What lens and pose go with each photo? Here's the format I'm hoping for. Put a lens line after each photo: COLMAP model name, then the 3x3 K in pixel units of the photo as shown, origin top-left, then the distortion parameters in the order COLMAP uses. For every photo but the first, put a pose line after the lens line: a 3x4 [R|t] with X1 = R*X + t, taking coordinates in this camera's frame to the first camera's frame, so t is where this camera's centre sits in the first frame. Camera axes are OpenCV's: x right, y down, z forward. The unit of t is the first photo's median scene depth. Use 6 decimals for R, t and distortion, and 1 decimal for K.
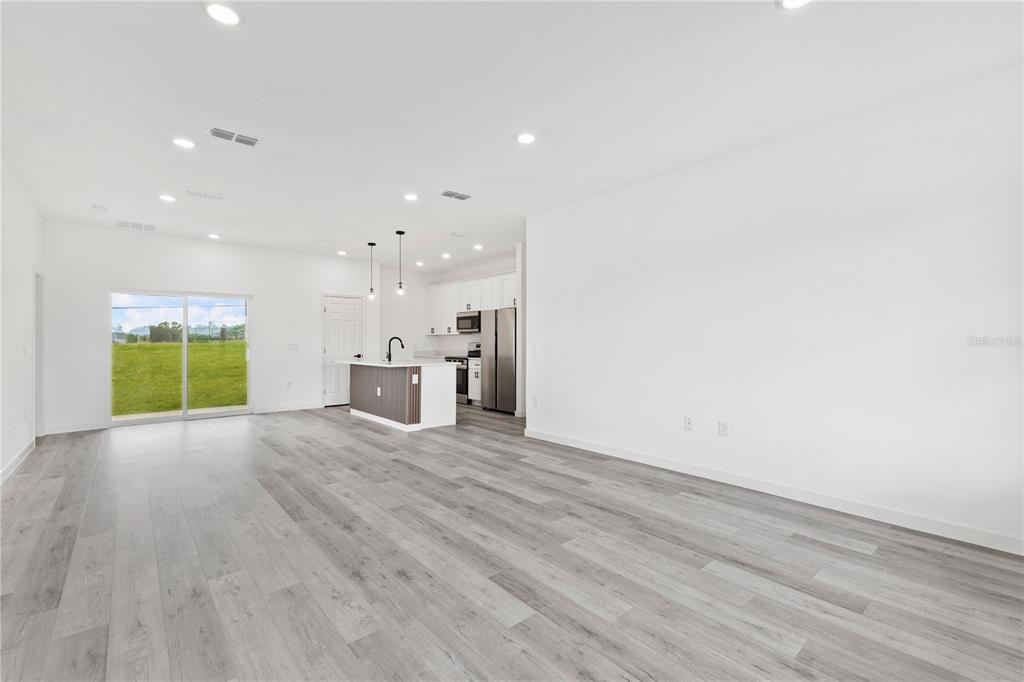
lens RADIAL K [[437.8, 0, 511.5], [0, 437.8, 340.3], [0, 0, 1]] dist [0.009410, -0.001047]
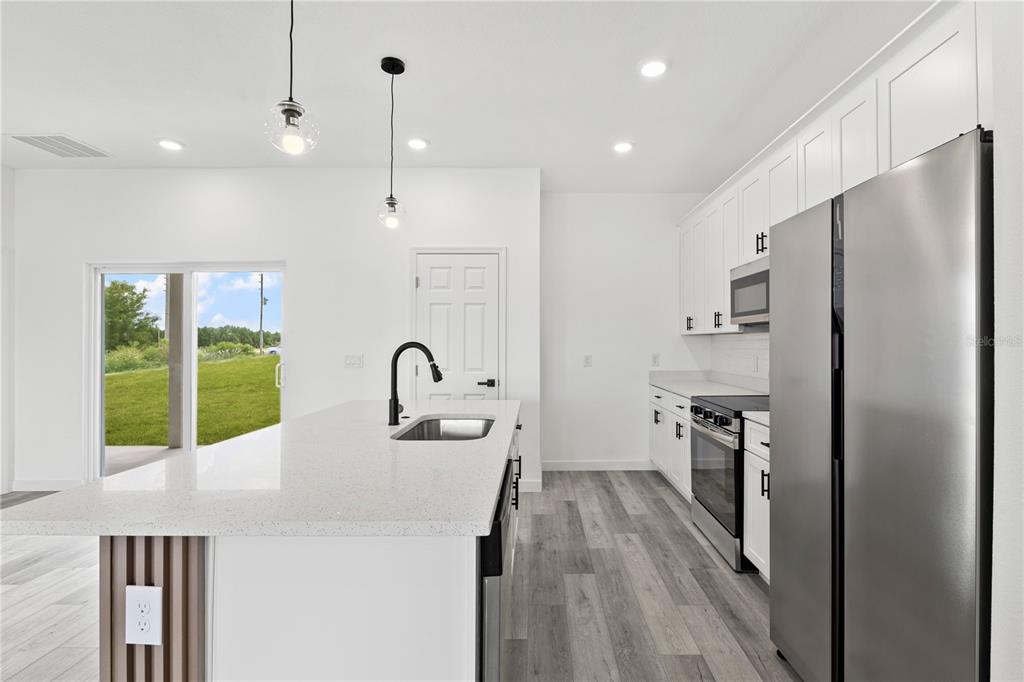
lens RADIAL K [[457.4, 0, 540.3], [0, 457.4, 340.7], [0, 0, 1]] dist [-0.022441, 0.001248]
pose [[0.762700, -0.001365, -0.646751, -0.009063], [0.000219, 0.999998, -0.001852, -0.006861], [0.646752, 0.001271, 0.762699, 0.763675]]
